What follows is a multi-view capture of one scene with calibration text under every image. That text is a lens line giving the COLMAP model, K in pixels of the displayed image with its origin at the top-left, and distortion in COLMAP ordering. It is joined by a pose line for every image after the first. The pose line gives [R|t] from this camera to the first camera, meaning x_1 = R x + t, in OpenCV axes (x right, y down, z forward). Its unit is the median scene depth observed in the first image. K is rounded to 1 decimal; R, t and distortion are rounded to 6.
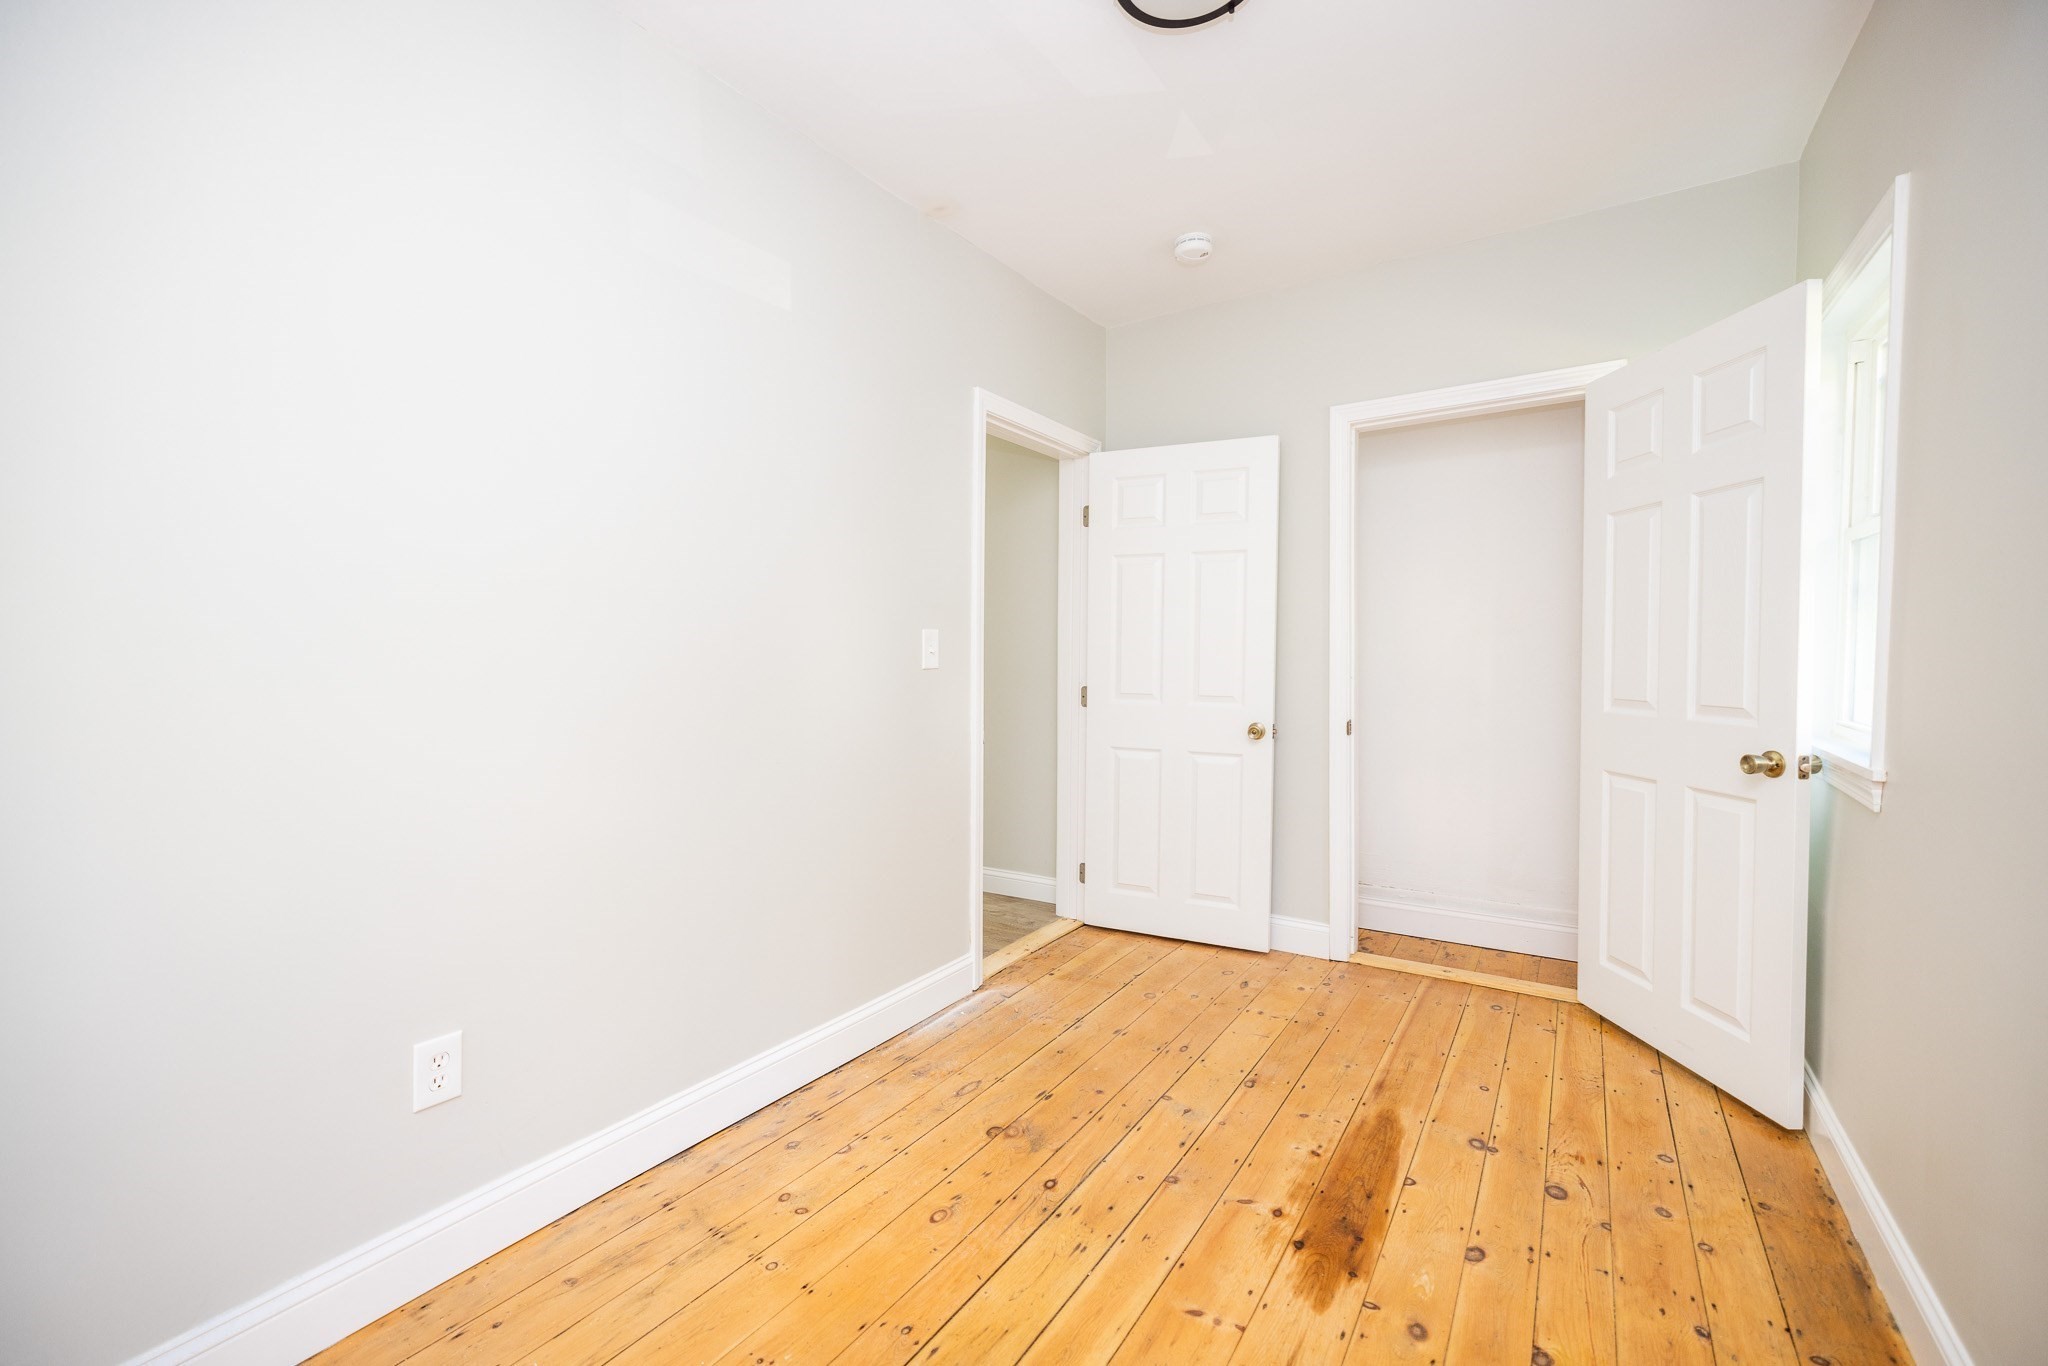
lens RADIAL K [[849.4, 0, 1020.9], [0, 849.4, 682.3], [0, 0, 1]] dist [0.002810, -0.000335]
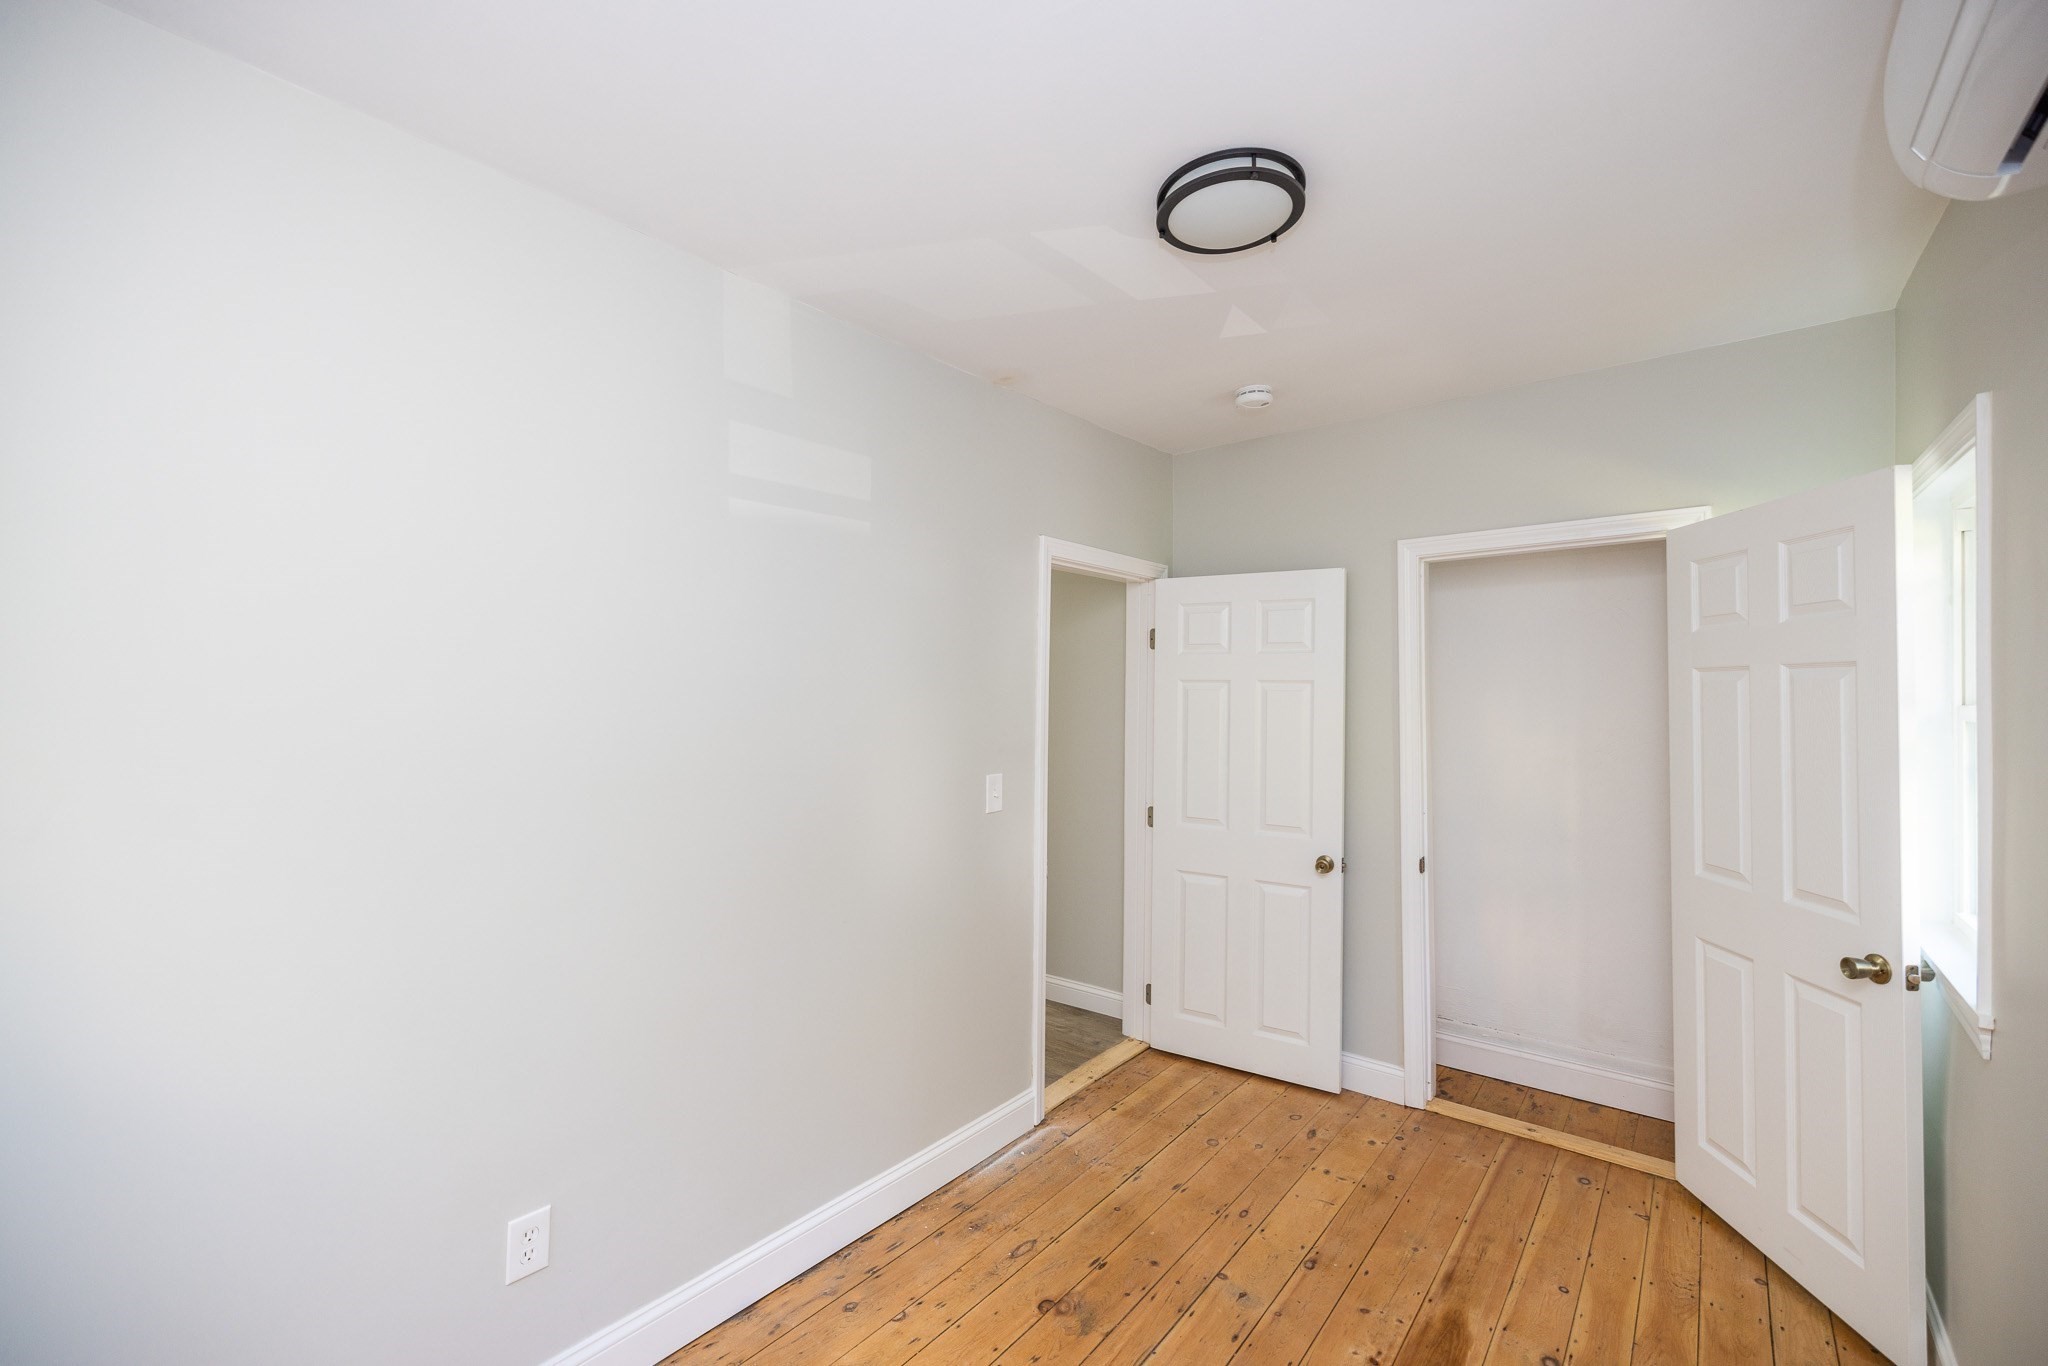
lens RADIAL K [[849.4, 0, 1019.4], [0, 849.4, 682.3], [0, 0, 1]] dist [0.002810, -0.000335]
pose [[0.994846, 0.003839, -0.101320, 0.031083], [-0.008533, 0.998908, -0.045931, -0.138813], [0.101033, 0.046559, 0.993793, -0.034659]]
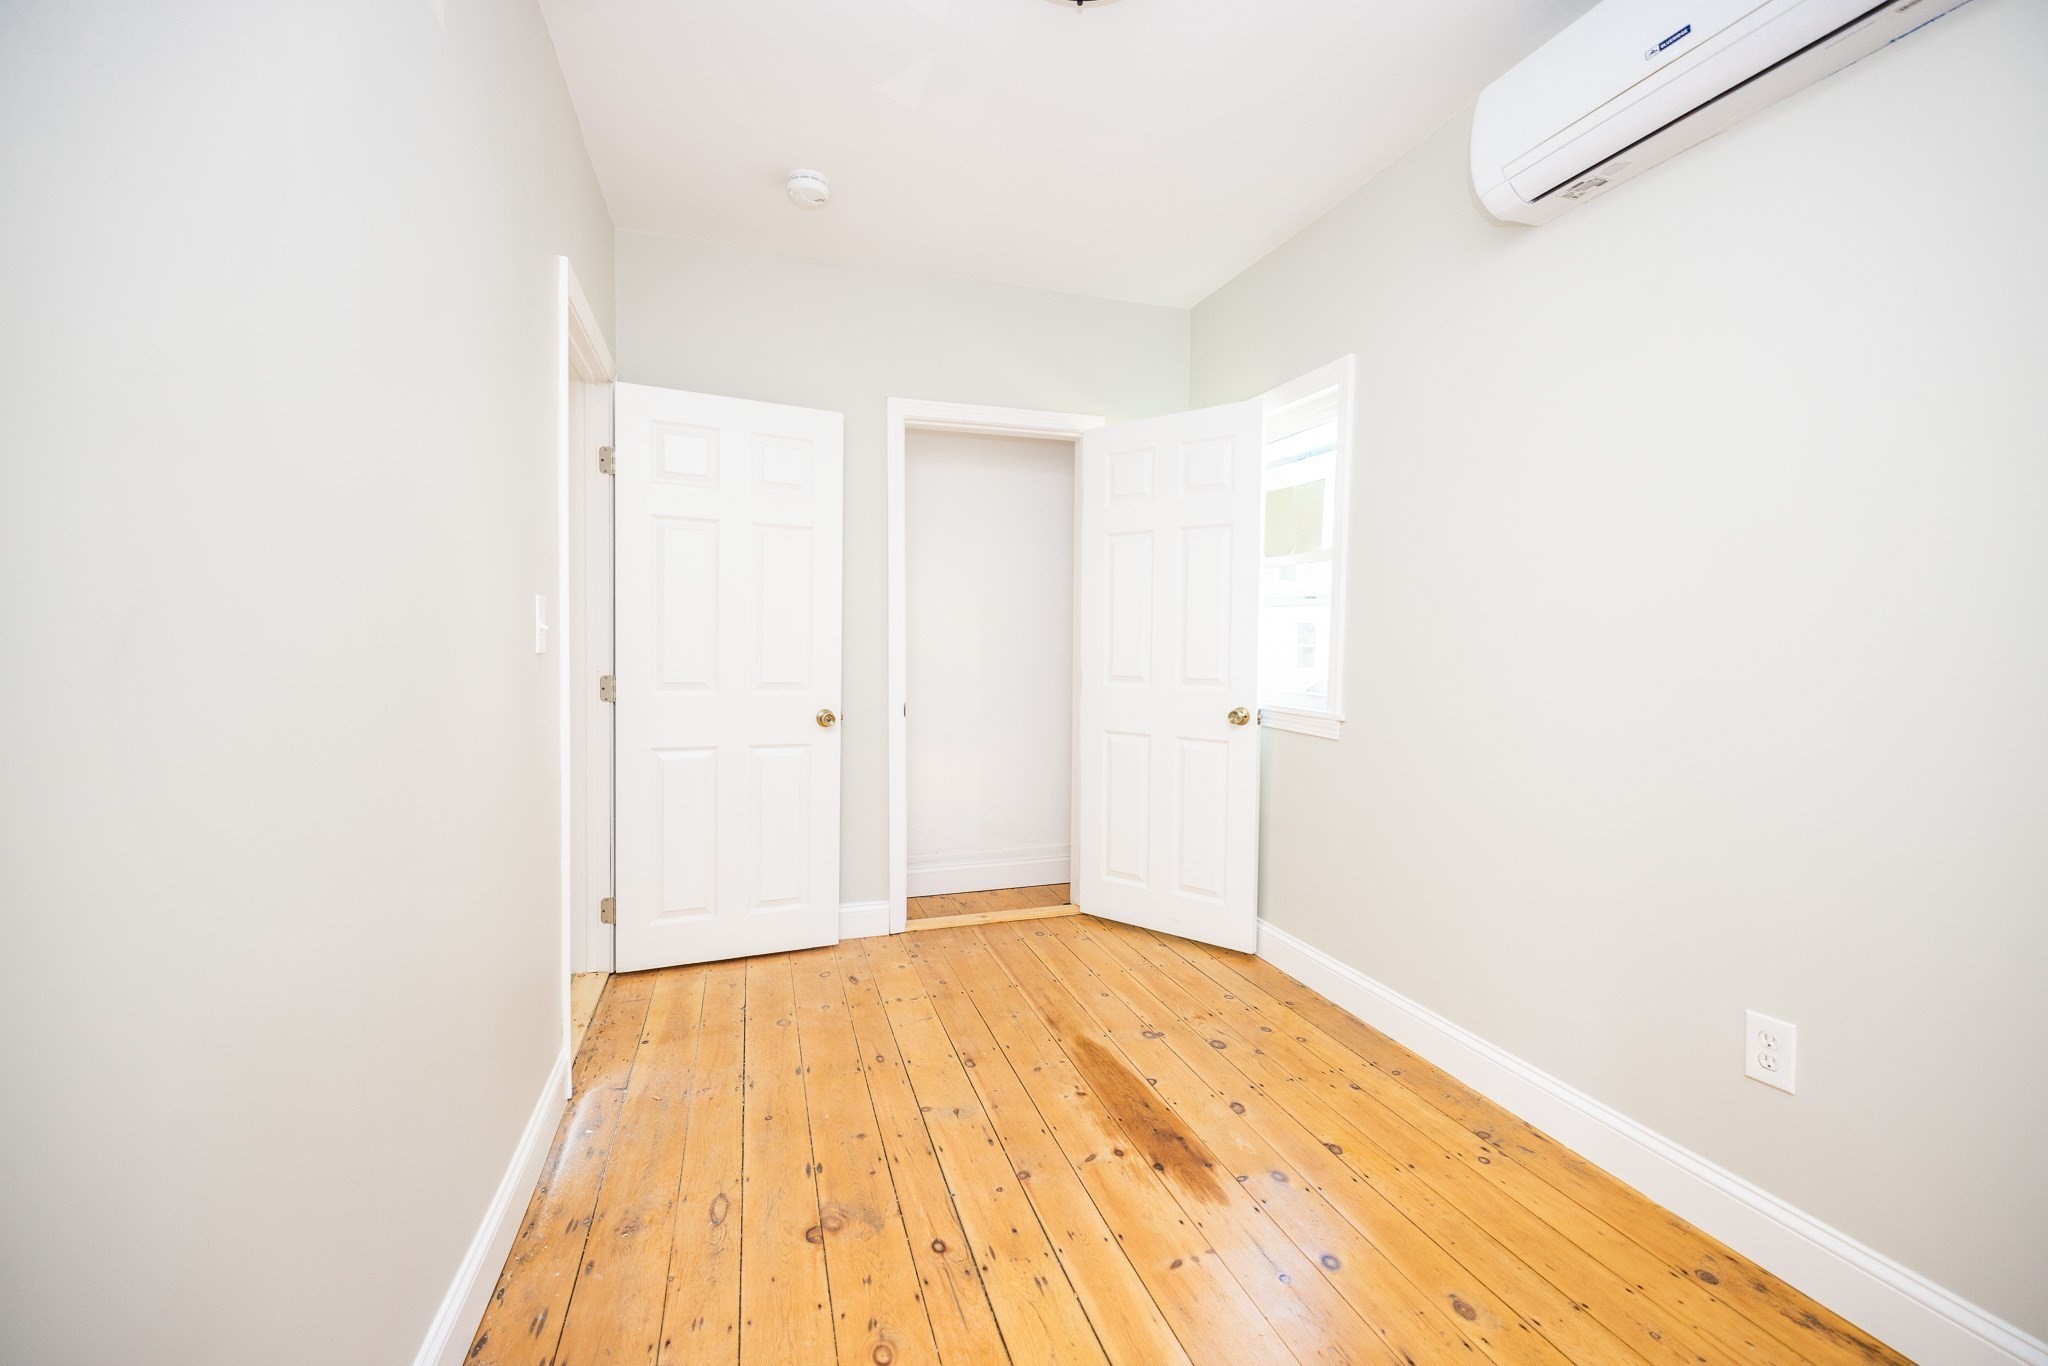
lens RADIAL K [[849.4, 0, 1015.5], [0, 849.4, 683.4], [0, 0, 1]] dist [0.002810, -0.000335]
pose [[0.632574, -0.028122, 0.773990, -0.435479], [0.013912, 0.999592, 0.024948, -0.003726], [-0.774375, -0.005014, 0.632707, 0.299389]]
